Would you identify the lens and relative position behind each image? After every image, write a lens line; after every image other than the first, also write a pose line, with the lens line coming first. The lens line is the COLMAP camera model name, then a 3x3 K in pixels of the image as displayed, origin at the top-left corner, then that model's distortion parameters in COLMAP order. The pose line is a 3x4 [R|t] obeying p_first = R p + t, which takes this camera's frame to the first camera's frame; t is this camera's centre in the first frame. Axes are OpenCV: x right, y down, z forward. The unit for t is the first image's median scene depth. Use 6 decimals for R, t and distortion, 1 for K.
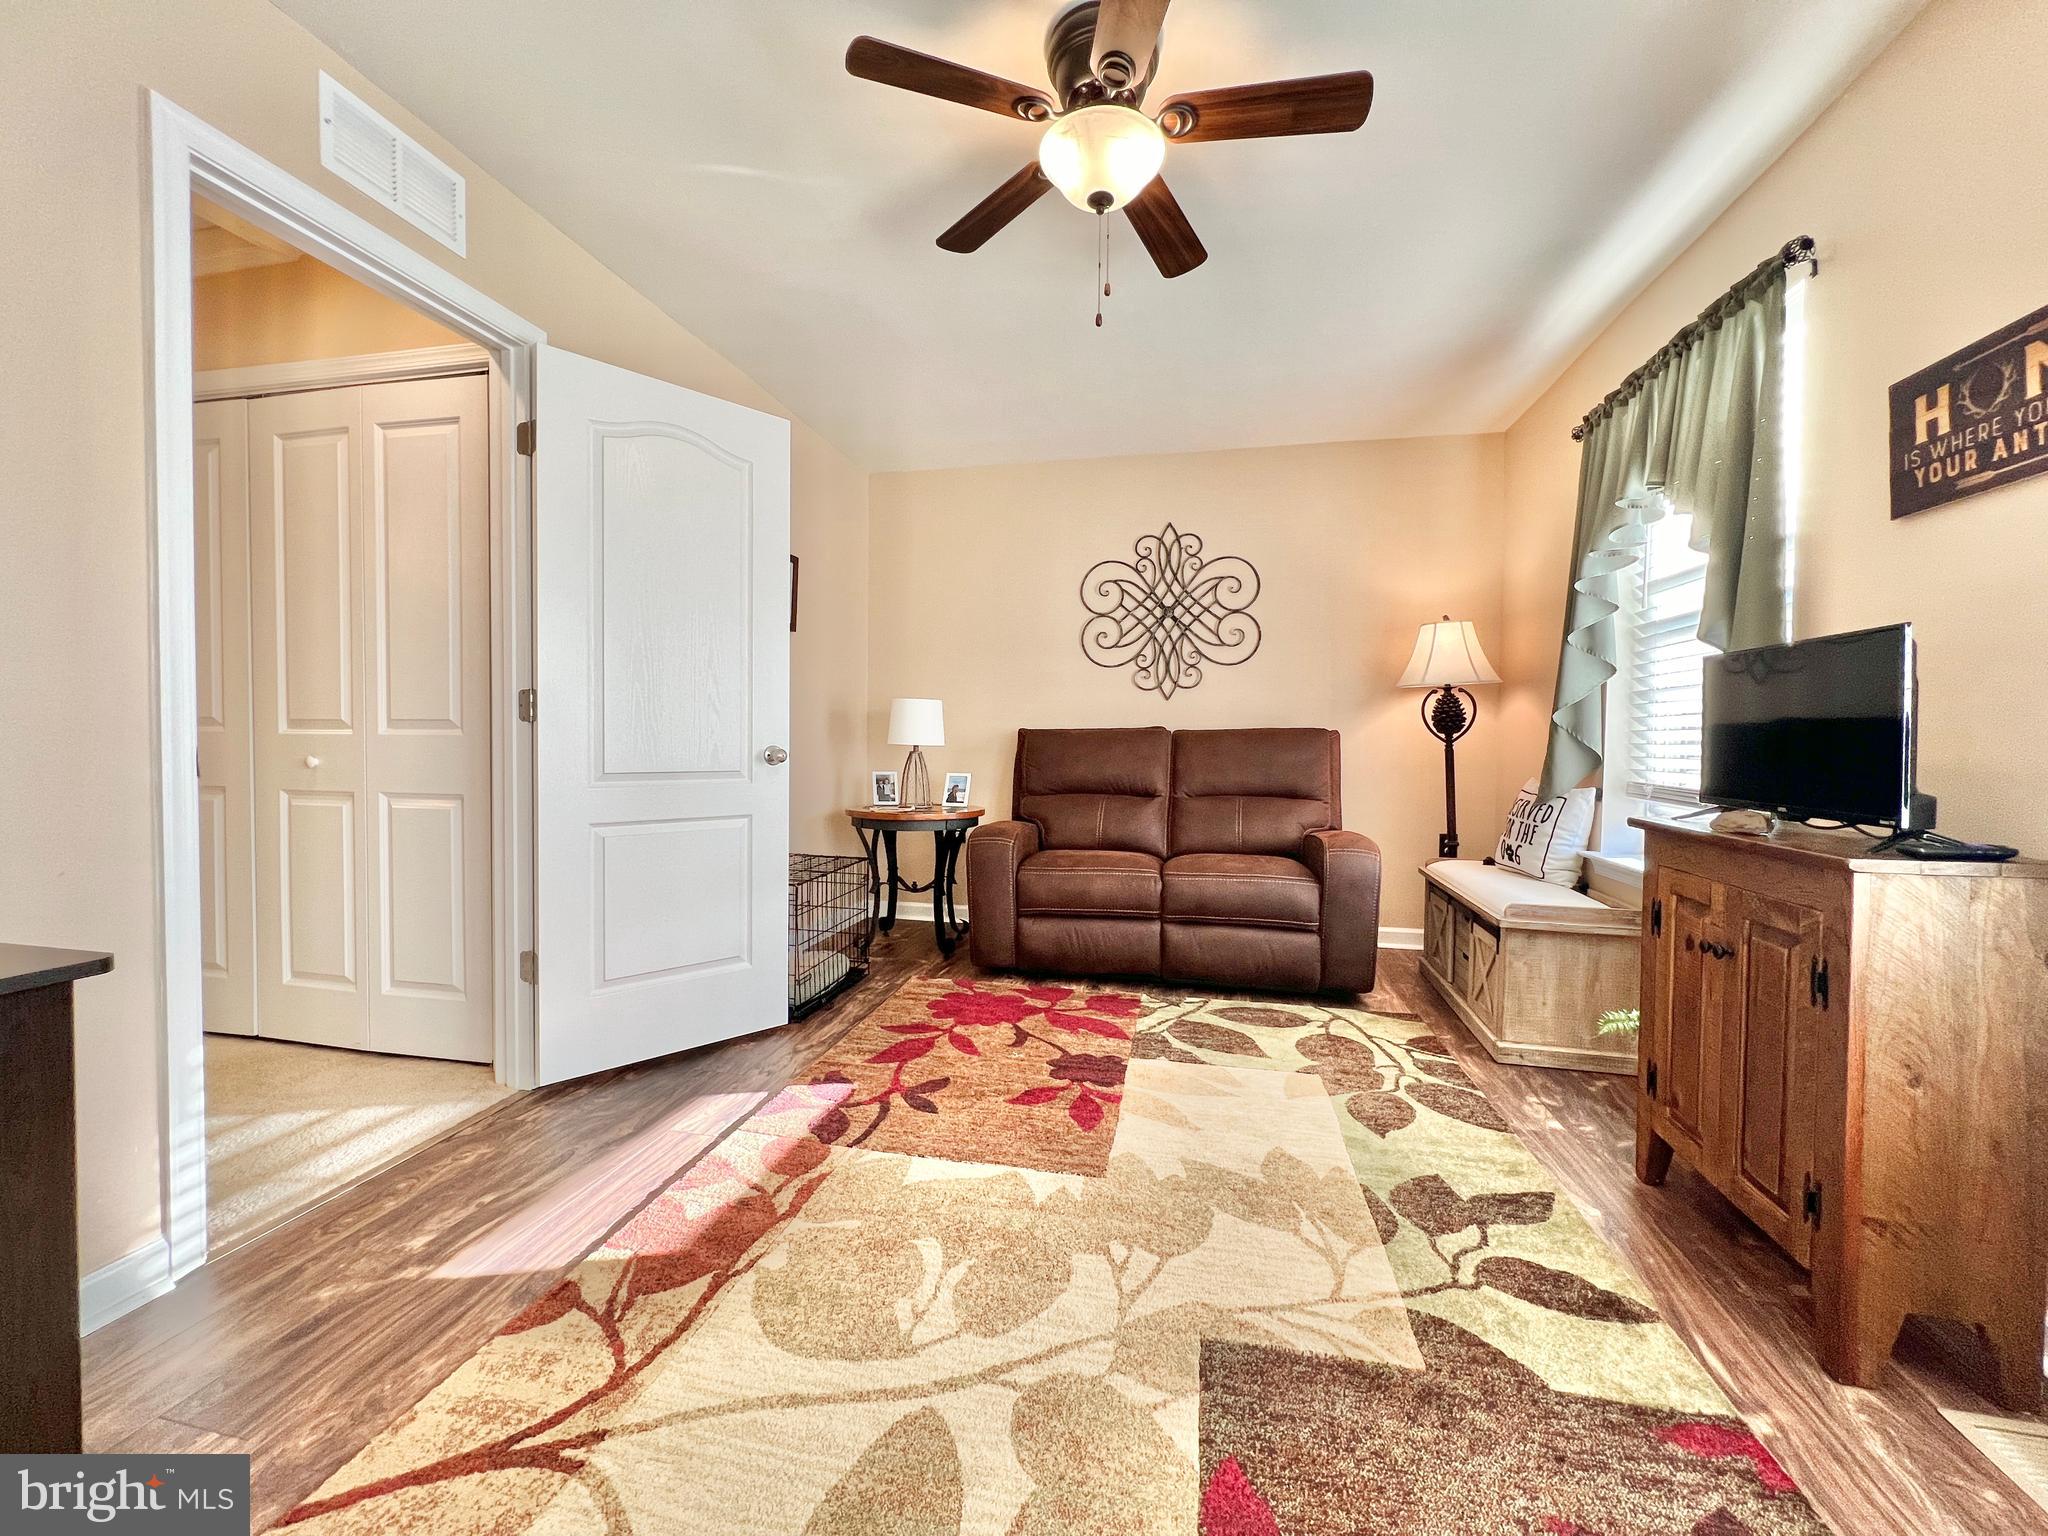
lens RADIAL K [[819.3, 0, 1019.6], [0, 819.3, 763.4], [0, 0, 1]] dist [-0.001746, 0.000734]
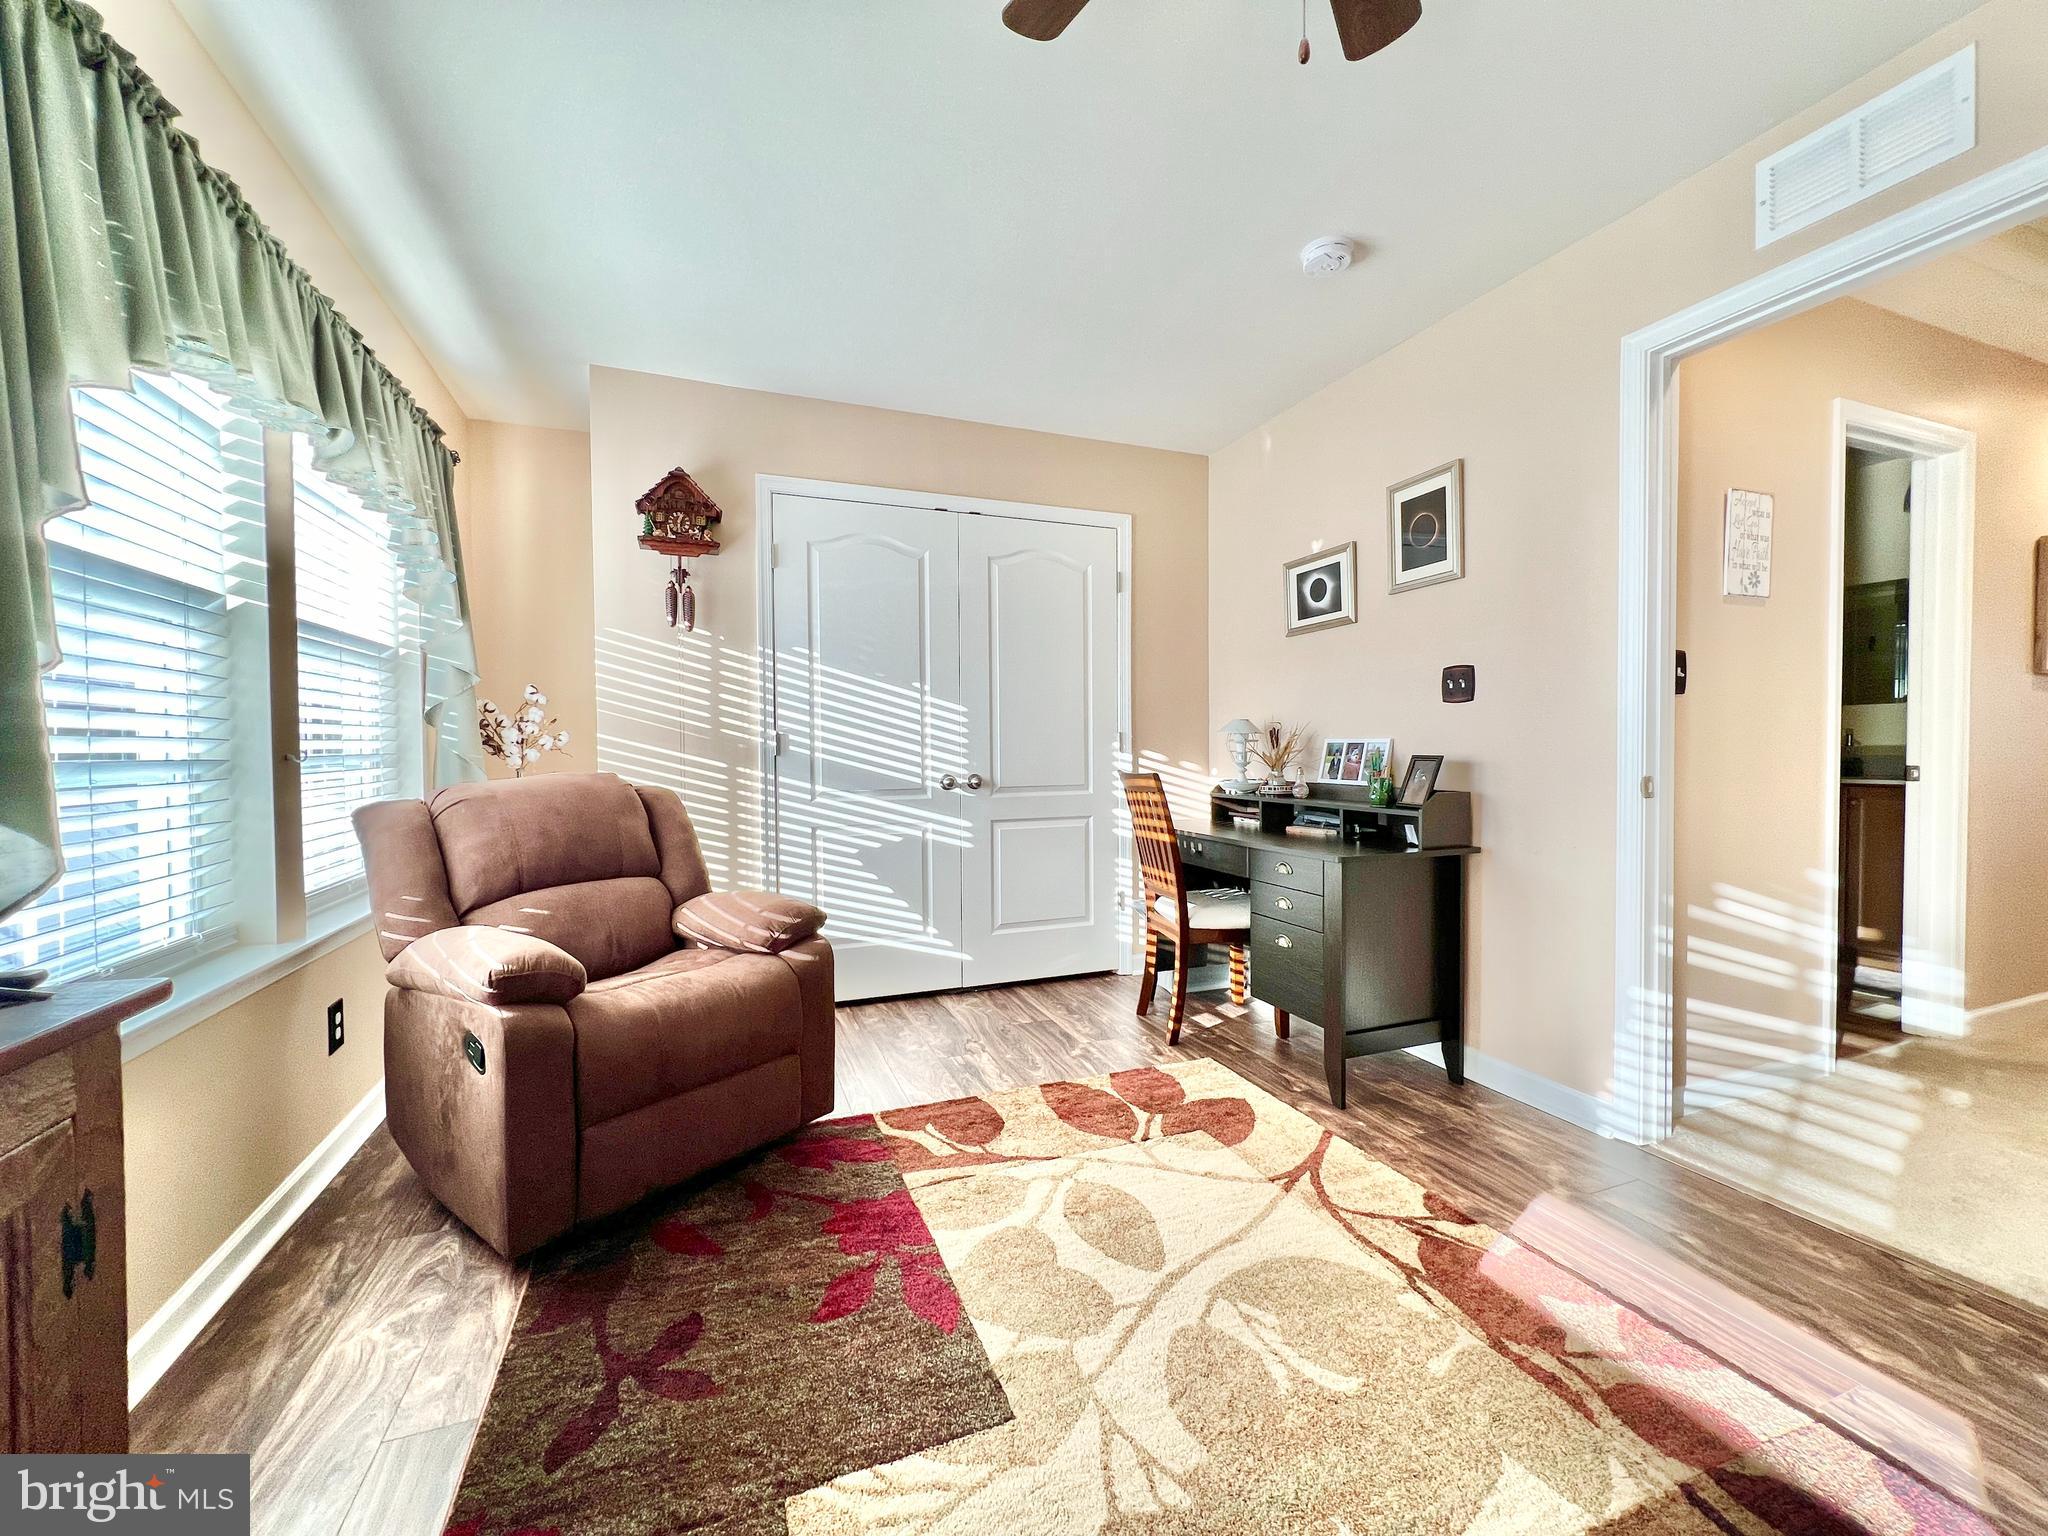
lens RADIAL K [[819.3, 0, 1019.6], [0, 819.3, 763.4], [0, 0, 1]] dist [-0.001746, 0.000734]
pose [[-0.833487, 0.006990, -0.552495, 0.478202], [-0.017443, 0.999089, 0.038954, -0.055718], [0.552263, 0.042105, -0.832606, 1.145556]]
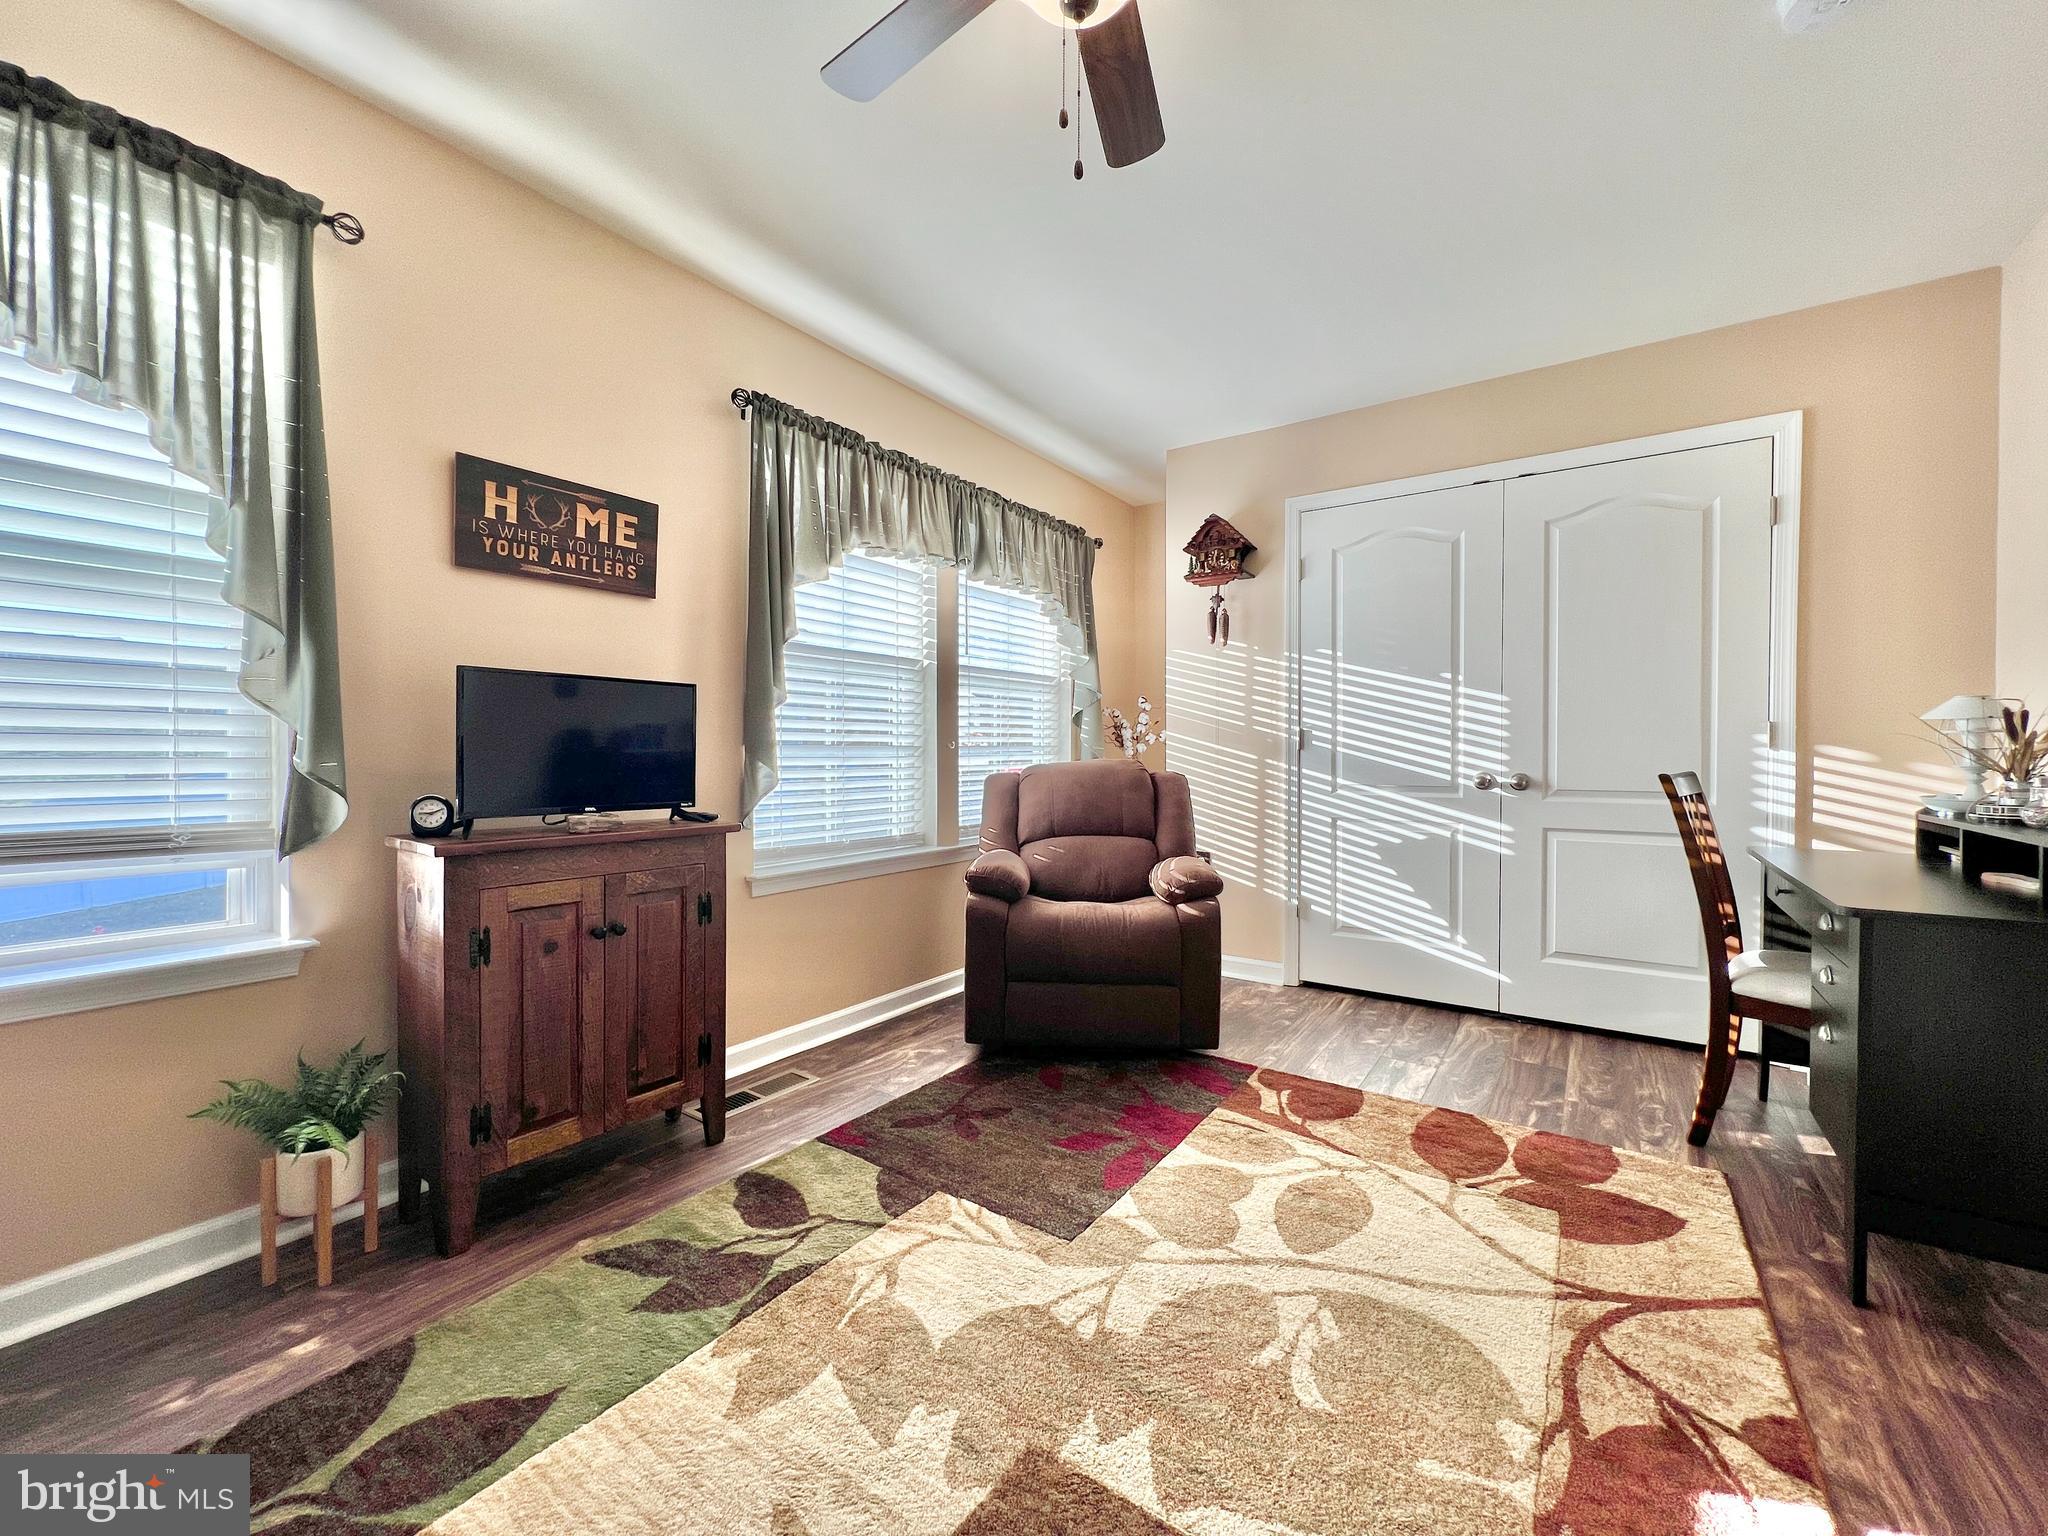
lens RADIAL K [[819.3, 0, 1019.6], [0, 819.3, 763.4], [0, 0, 1]] dist [-0.001746, 0.000734]
pose [[-0.922025, -0.016756, 0.386767, -0.114438], [0.000894, 0.998968, 0.045409, -0.051240], [-0.387129, 0.042214, -0.921059, 1.400628]]
